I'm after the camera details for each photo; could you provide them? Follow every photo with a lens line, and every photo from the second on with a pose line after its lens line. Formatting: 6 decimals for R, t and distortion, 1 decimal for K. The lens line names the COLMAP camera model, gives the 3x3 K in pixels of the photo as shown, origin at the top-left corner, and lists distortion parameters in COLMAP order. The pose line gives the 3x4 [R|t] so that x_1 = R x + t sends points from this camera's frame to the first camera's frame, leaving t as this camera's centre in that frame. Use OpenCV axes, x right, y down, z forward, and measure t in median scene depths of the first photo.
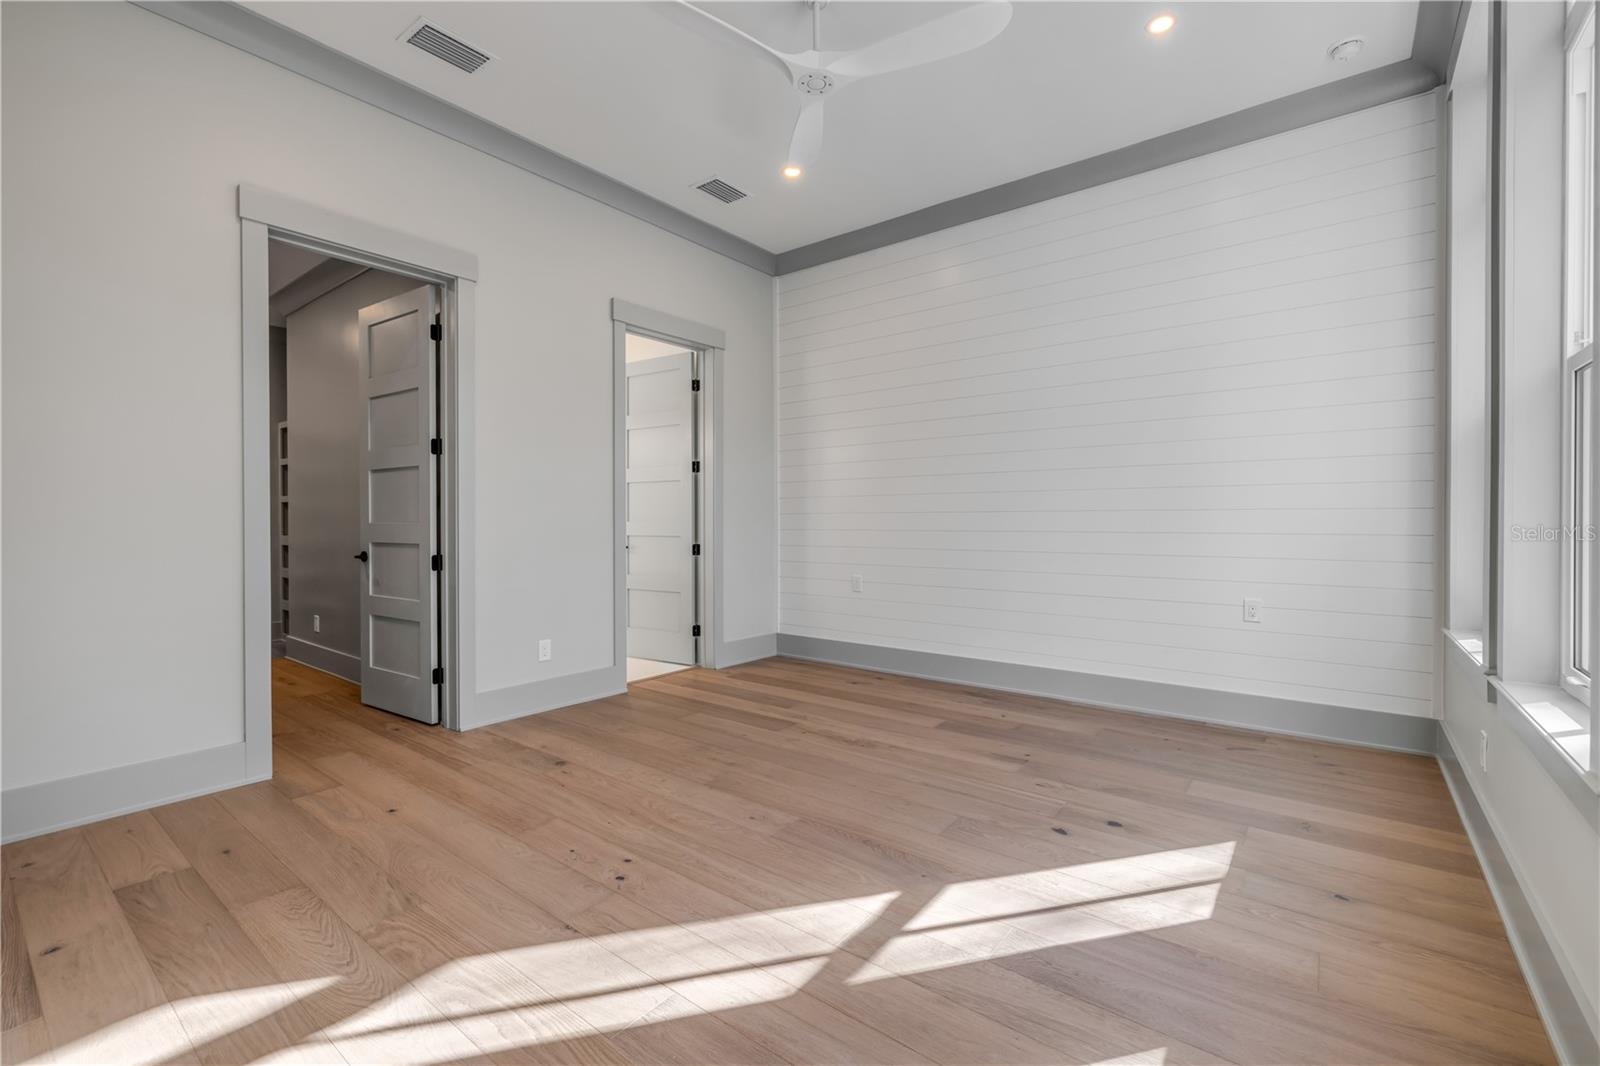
lens RADIAL K [[683.2, 0, 800.6], [0, 683.2, 507.0], [0, 0, 1]] dist [-0.002635, -0.000302]
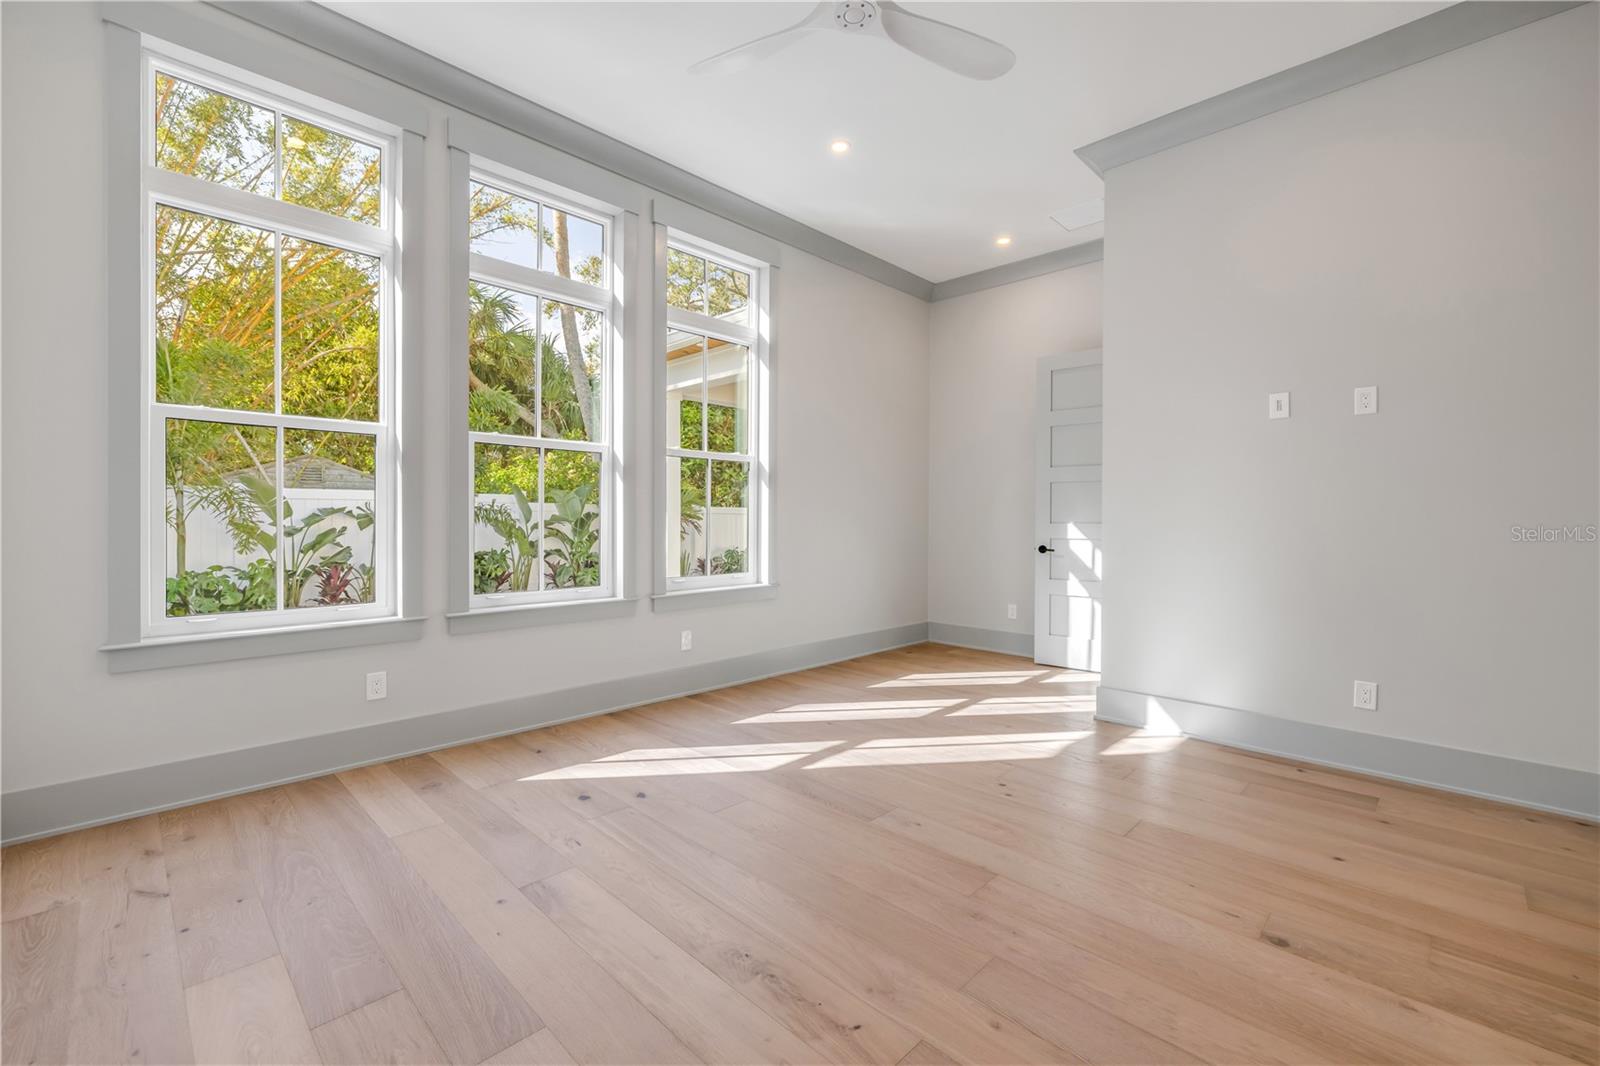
lens RADIAL K [[672.0, 0, 793.4], [0, 672.0, 518.3], [0, 0, 1]] dist [-0.000784, -0.000601]
pose [[-0.992334, -0.003234, 0.123540, -0.009889], [-0.005713, 0.999789, -0.019720, 0.028987], [-0.123450, -0.020275, -0.992144, 1.920485]]
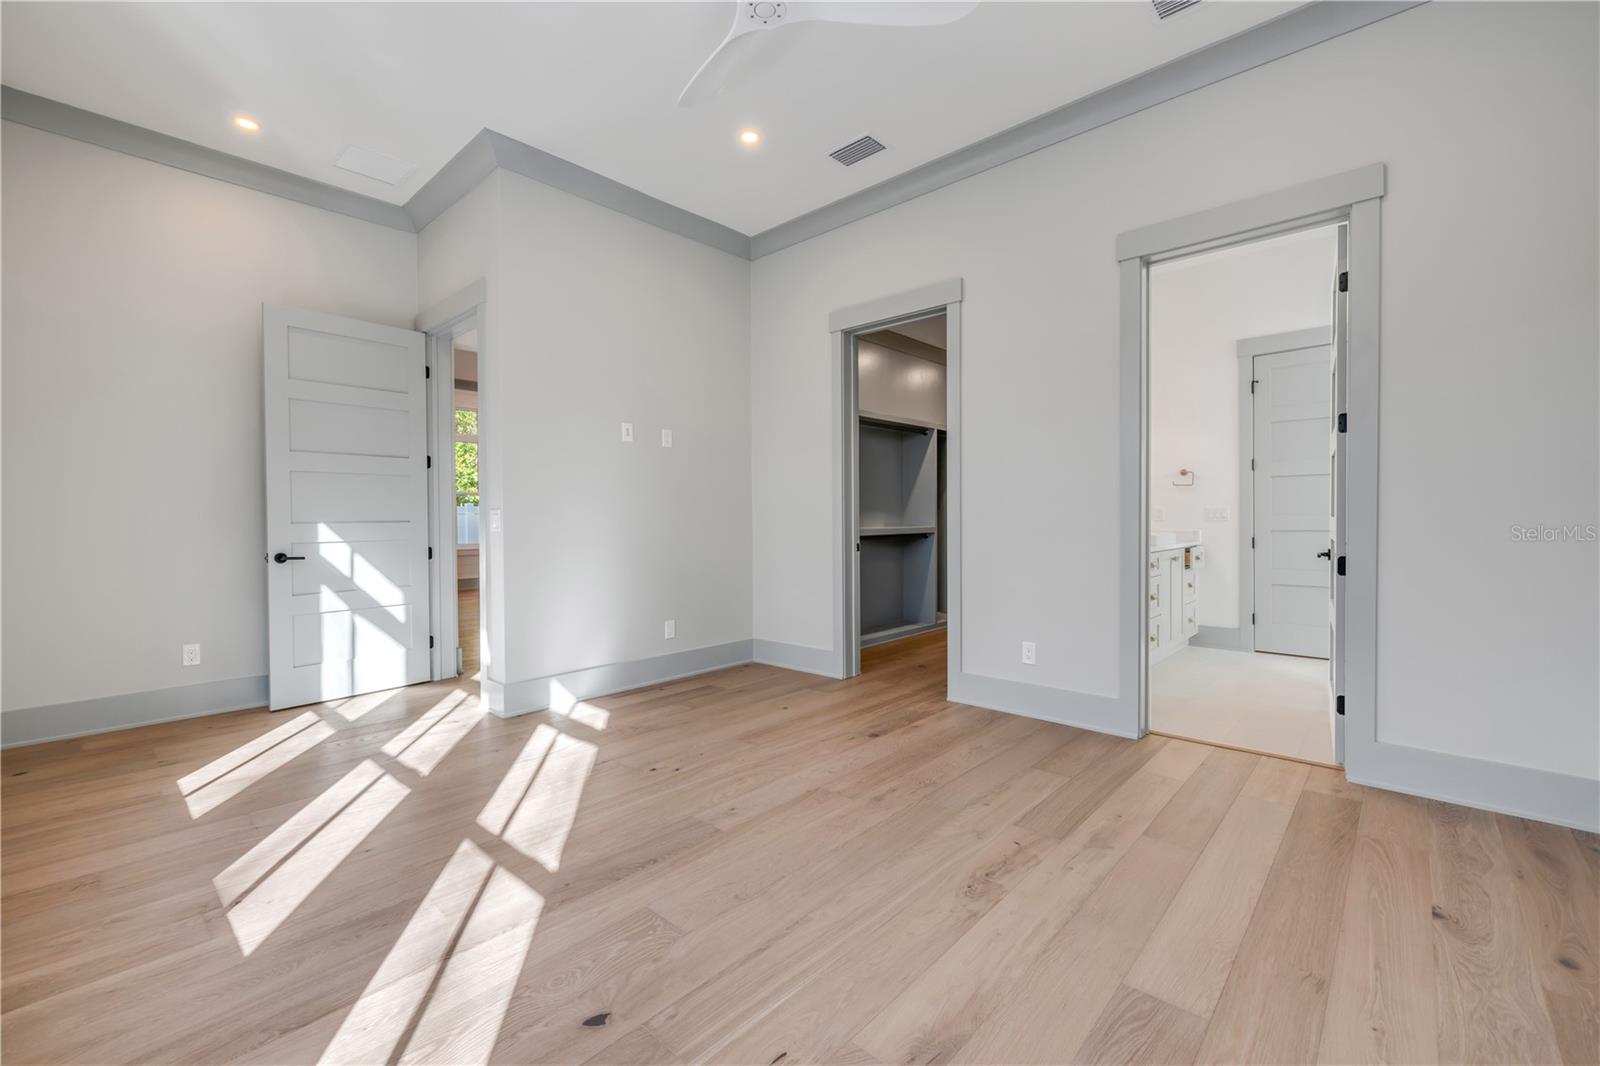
lens RADIAL K [[674.3, 0, 793.6], [0, 674.3, 523.7], [0, 0, 1]] dist [-0.001904, 0.000092]
pose [[-0.084345, 0.012647, -0.996356, 0.897685], [0.025446, 0.999621, 0.010534, 0.013189], [0.996112, -0.024465, -0.084635, 1.141231]]
